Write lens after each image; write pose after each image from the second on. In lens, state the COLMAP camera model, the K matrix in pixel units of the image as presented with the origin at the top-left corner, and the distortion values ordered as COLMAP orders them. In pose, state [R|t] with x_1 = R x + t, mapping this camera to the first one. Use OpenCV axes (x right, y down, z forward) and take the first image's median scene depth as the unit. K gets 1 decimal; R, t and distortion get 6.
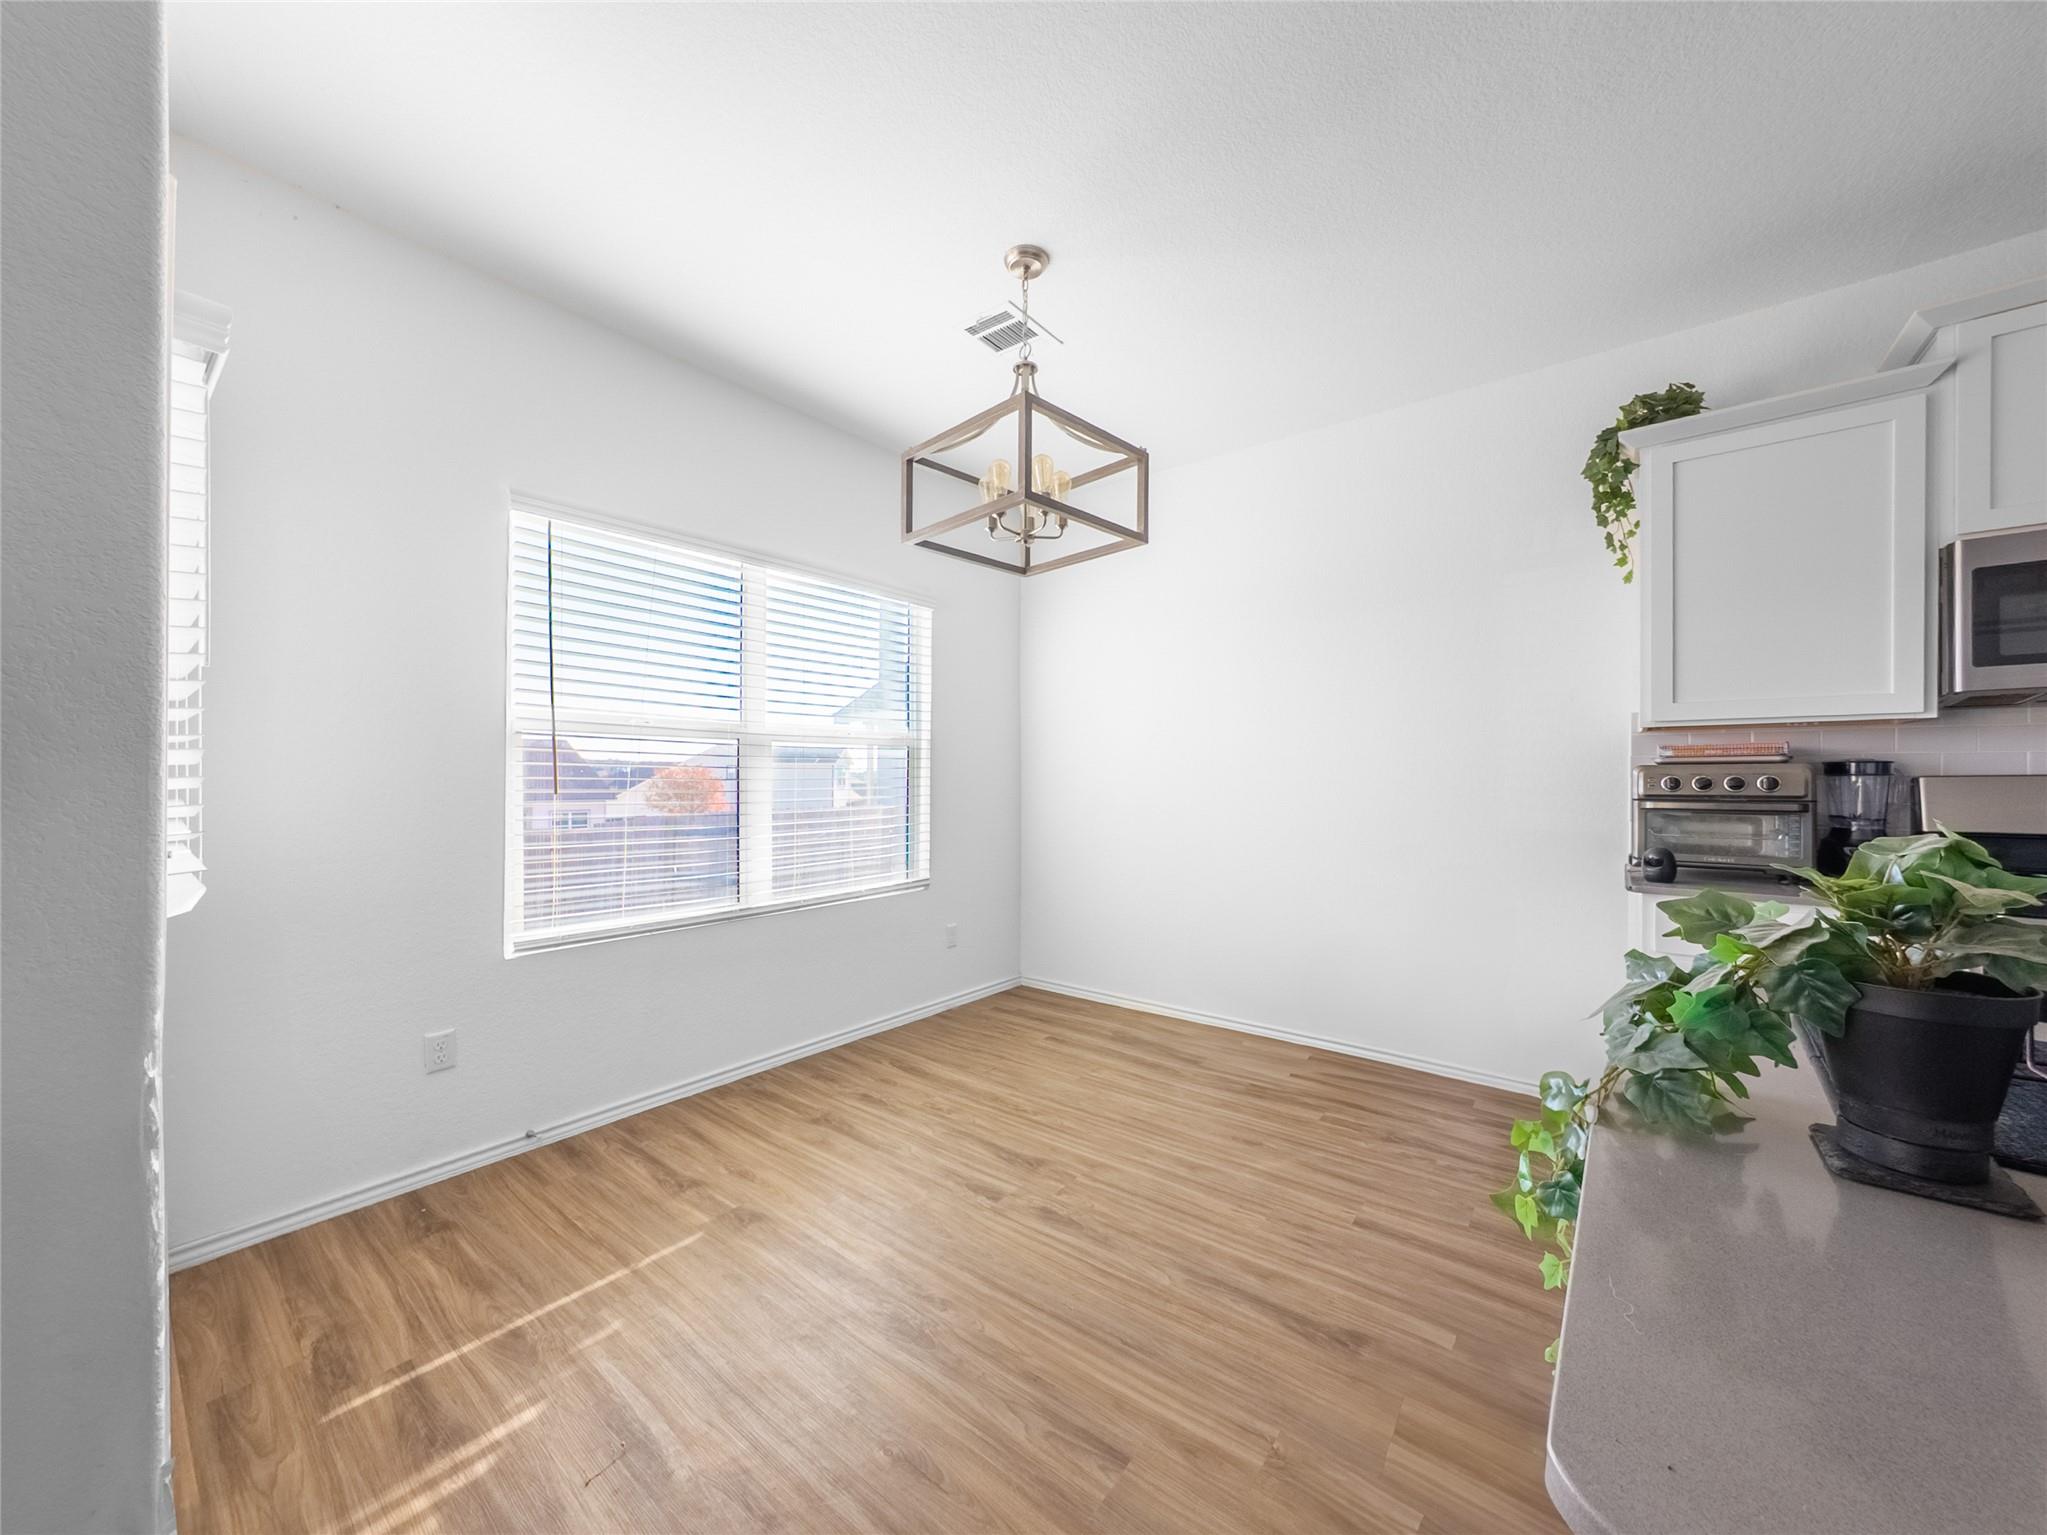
lens RADIAL K [[653.8, 0, 1027.7], [0, 653.8, 788.1], [0, 0, 1]] dist [-0.001131, -0.000026]
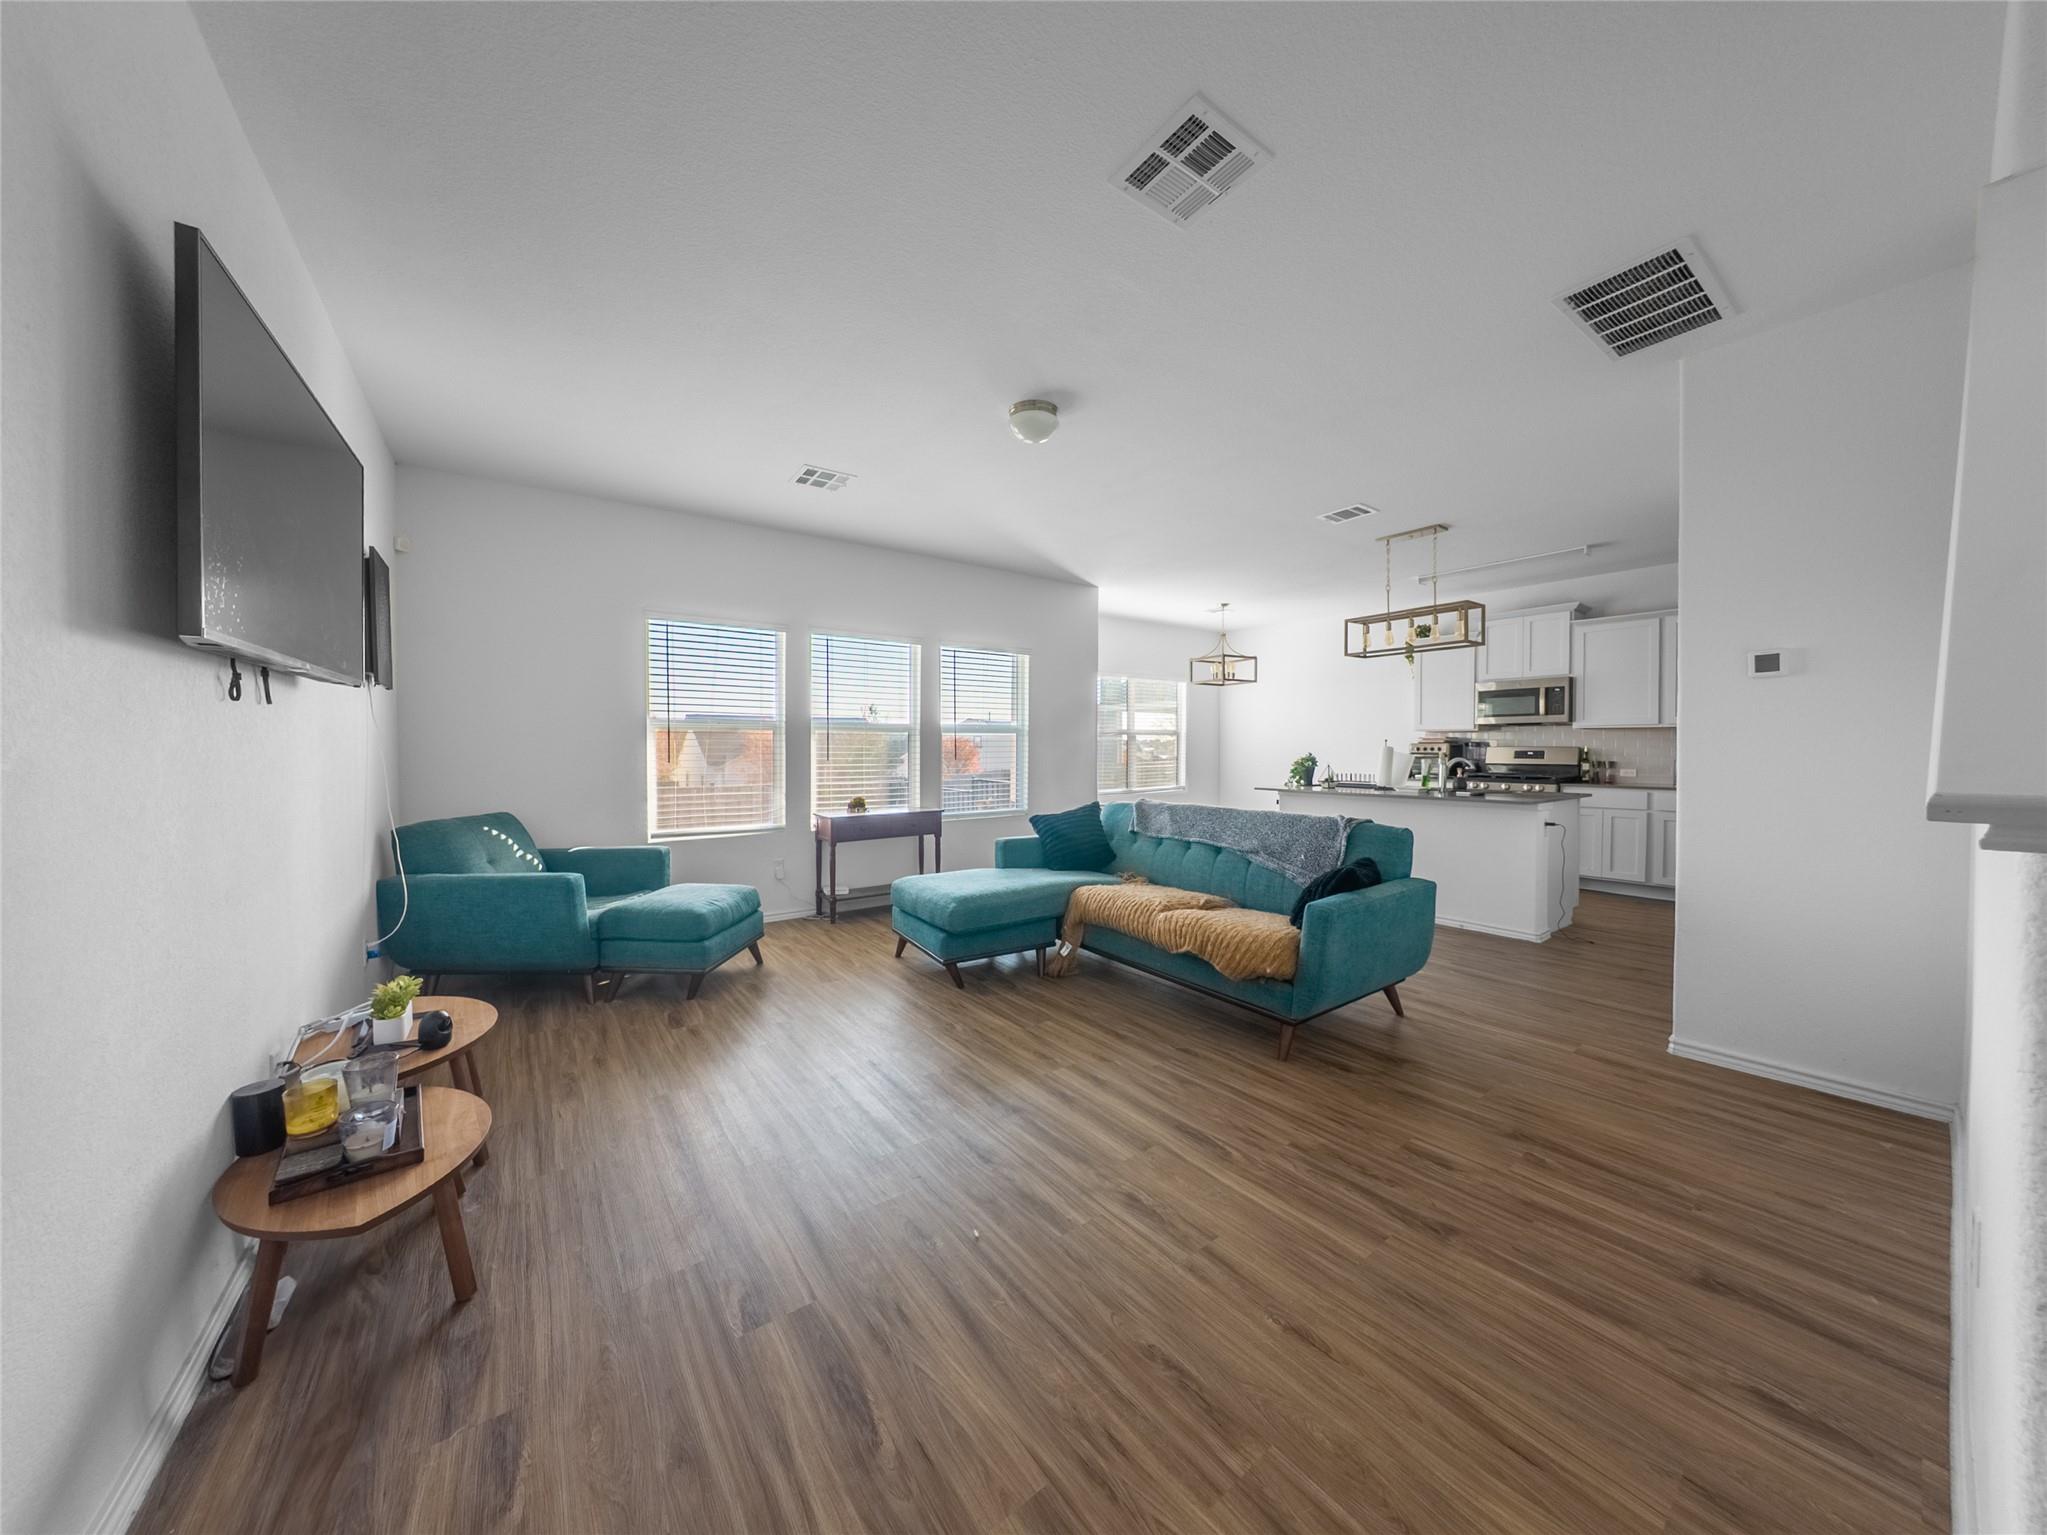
lens RADIAL K [[713.5, 0, 1011.2], [0, 713.5, 764.8], [0, 0, 1]] dist [-0.011125, 0.000069]
pose [[0.945847, -0.000479, -0.324613, 0.154731], [0.008396, 0.999700, 0.022988, -0.020308], [0.324505, -0.024469, 0.945568, -2.907484]]
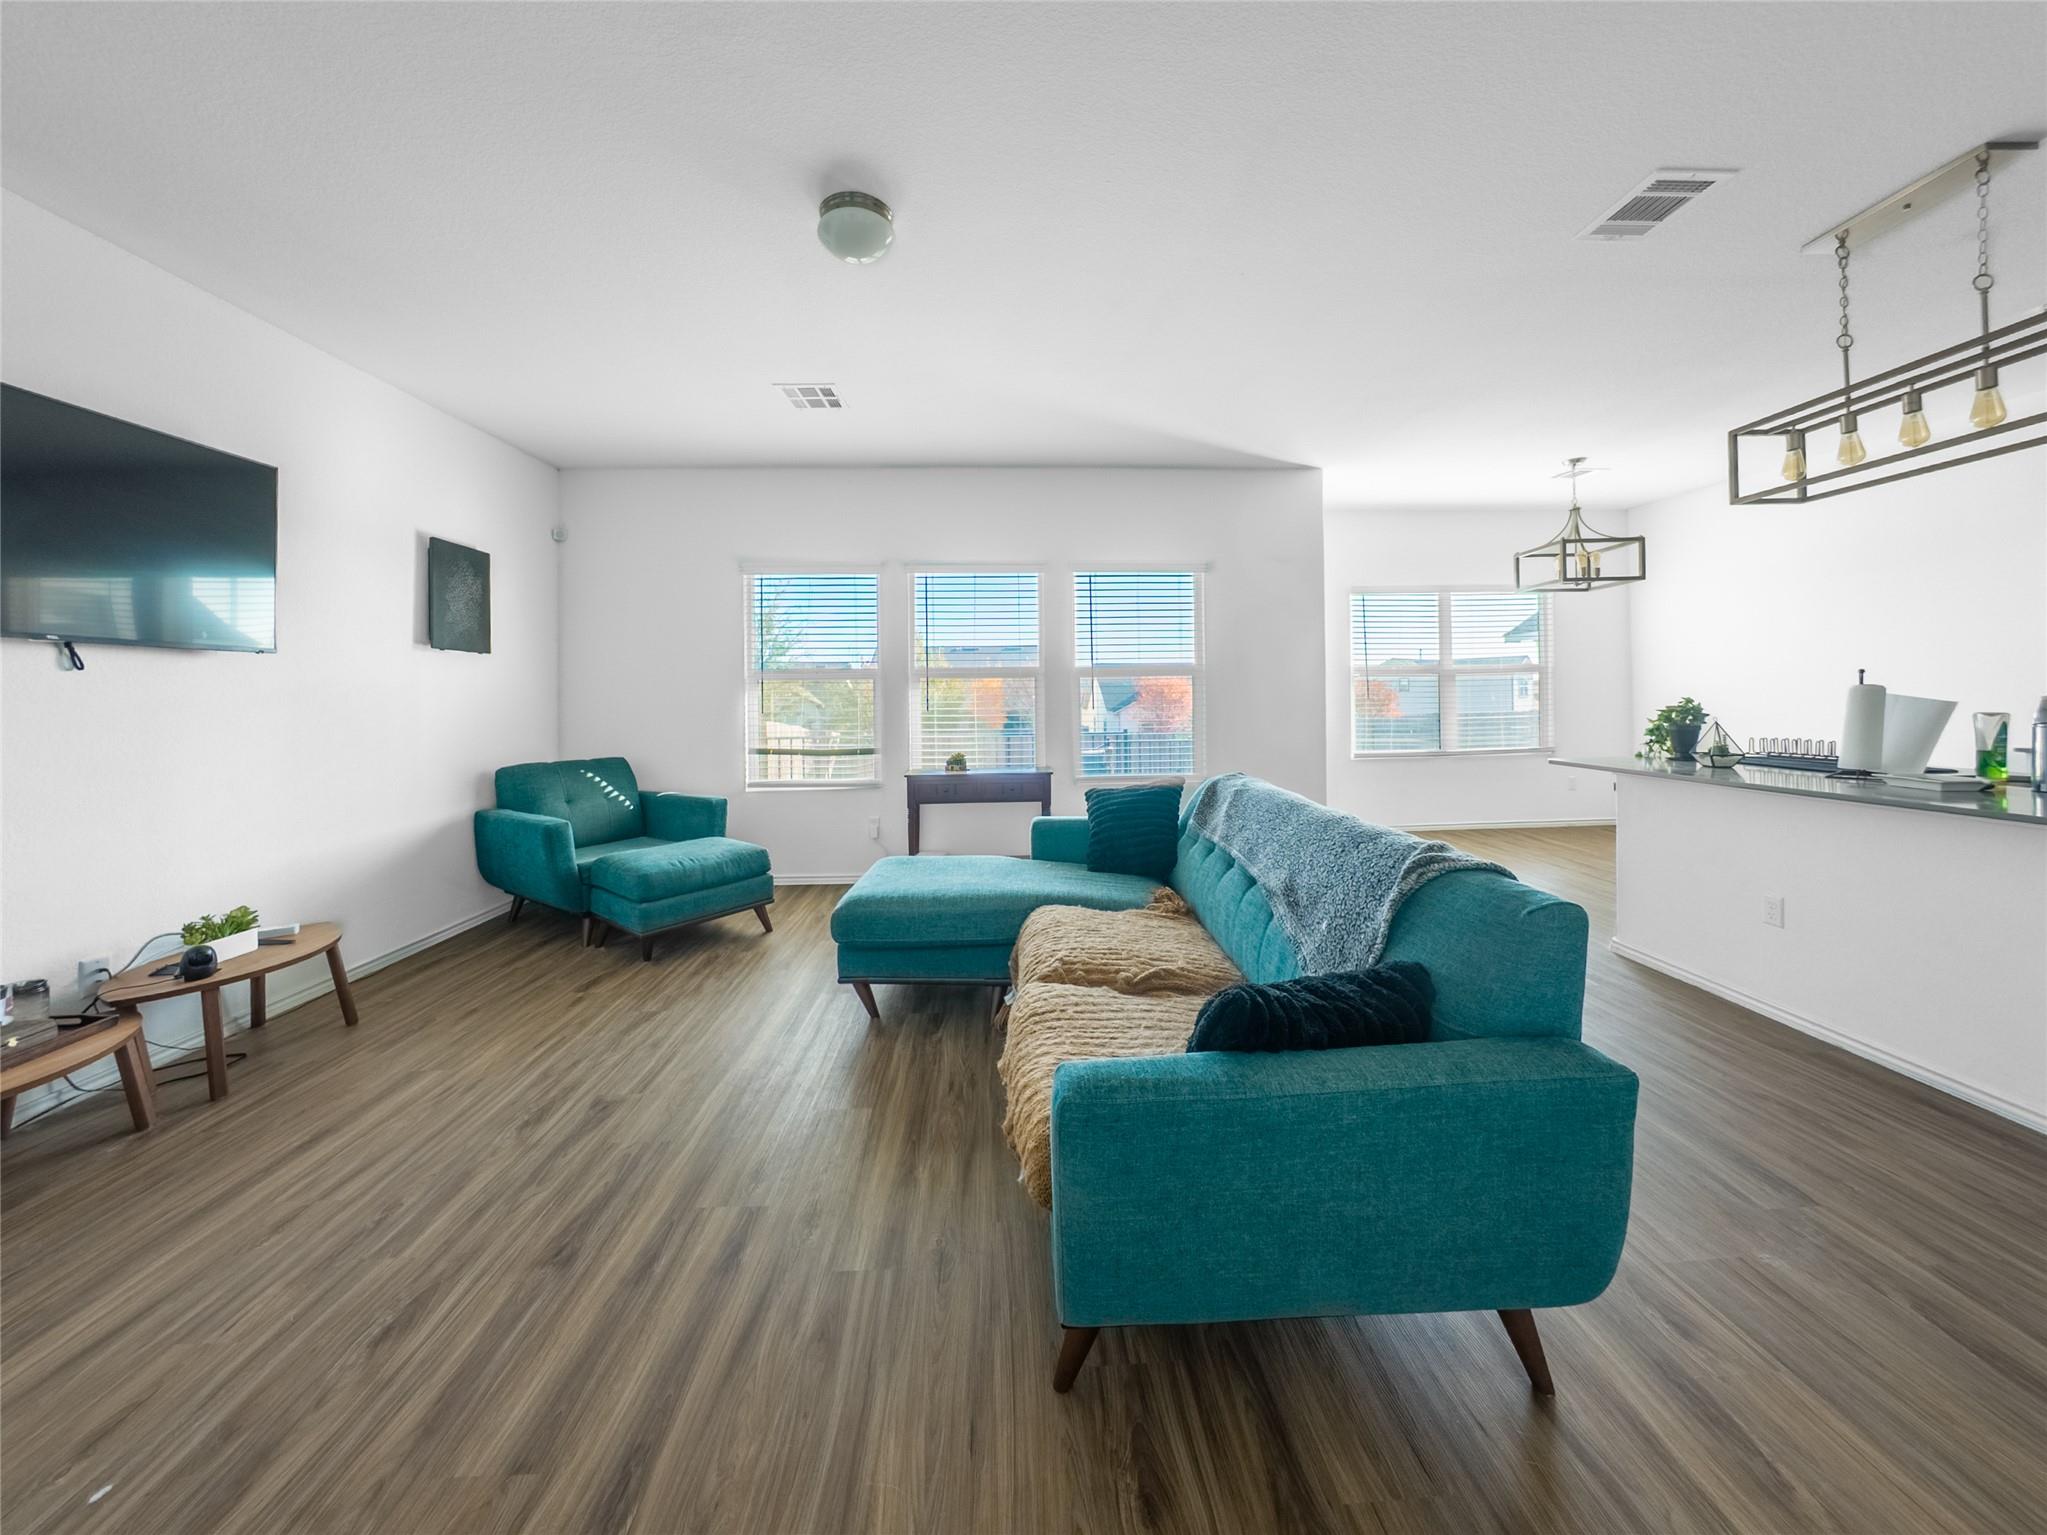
lens RADIAL K [[688.5, 0, 1019.5], [0, 688.5, 693.5], [0, 0, 1]] dist [-0.011434, 0.000153]
pose [[0.595619, -0.017326, -0.803080, 0.680883], [0.018098, 0.999803, -0.008147, -0.016189], [0.803063, -0.009682, 0.595815, -1.812130]]
